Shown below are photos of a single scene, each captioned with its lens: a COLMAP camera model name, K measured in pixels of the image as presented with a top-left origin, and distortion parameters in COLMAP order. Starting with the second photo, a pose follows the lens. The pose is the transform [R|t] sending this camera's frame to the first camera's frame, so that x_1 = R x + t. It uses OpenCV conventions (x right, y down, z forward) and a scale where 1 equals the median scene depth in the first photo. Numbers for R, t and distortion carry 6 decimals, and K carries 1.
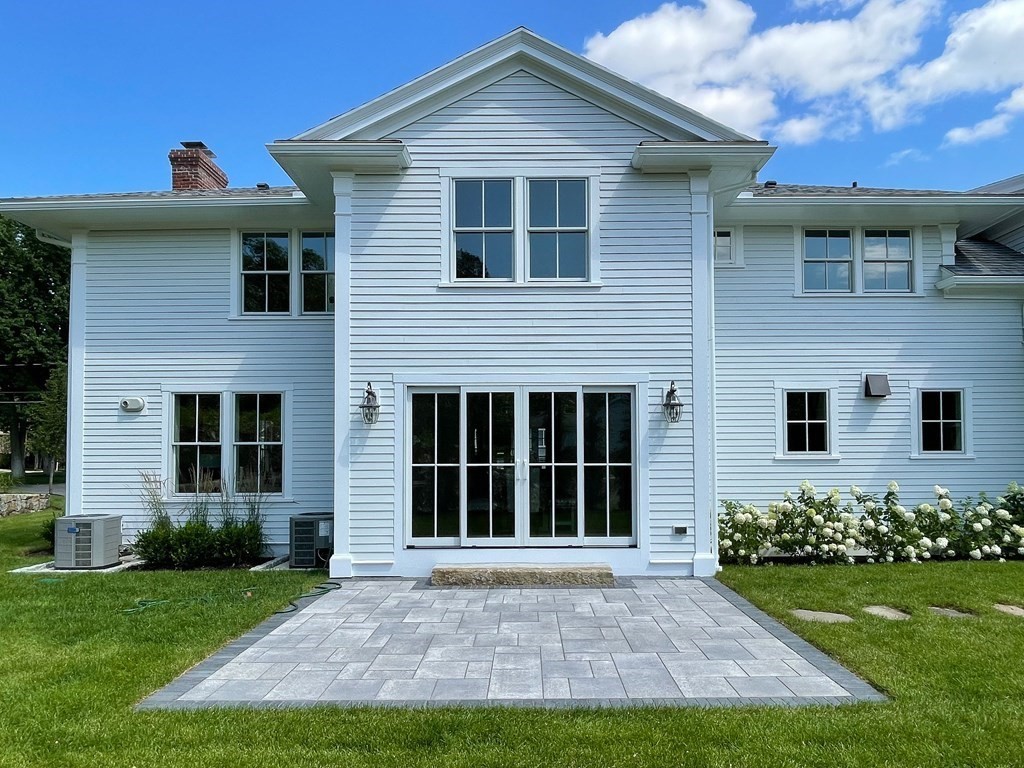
lens RADIAL K [[638.4, 0, 512.0], [0, 638.4, 447.2], [0, 0, 1]] dist [-0.004334, -0.001868]
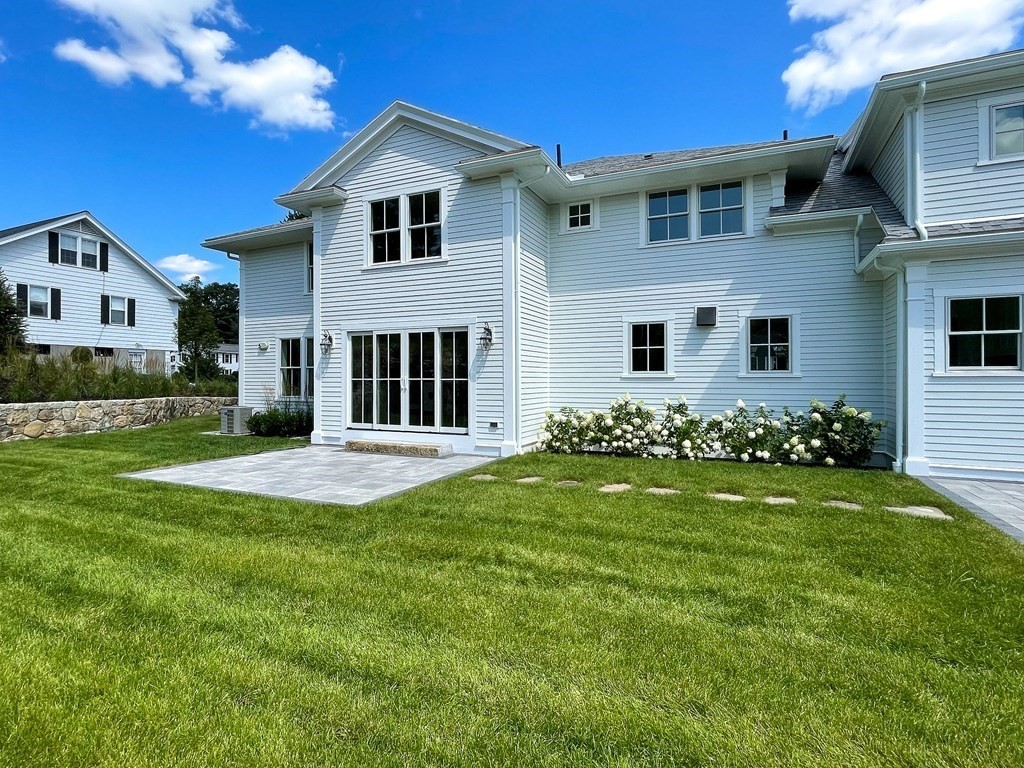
lens RADIAL K [[520.2, 0, 512.0], [0, 520.2, 384.0], [0, 0, 1]] dist [0.001646, -0.000010]
pose [[0.910422, 0.007674, -0.413609, 0.781581], [0.000671, 0.999799, 0.020027, 0.013610], [0.413680, -0.018511, 0.910234, -0.058374]]
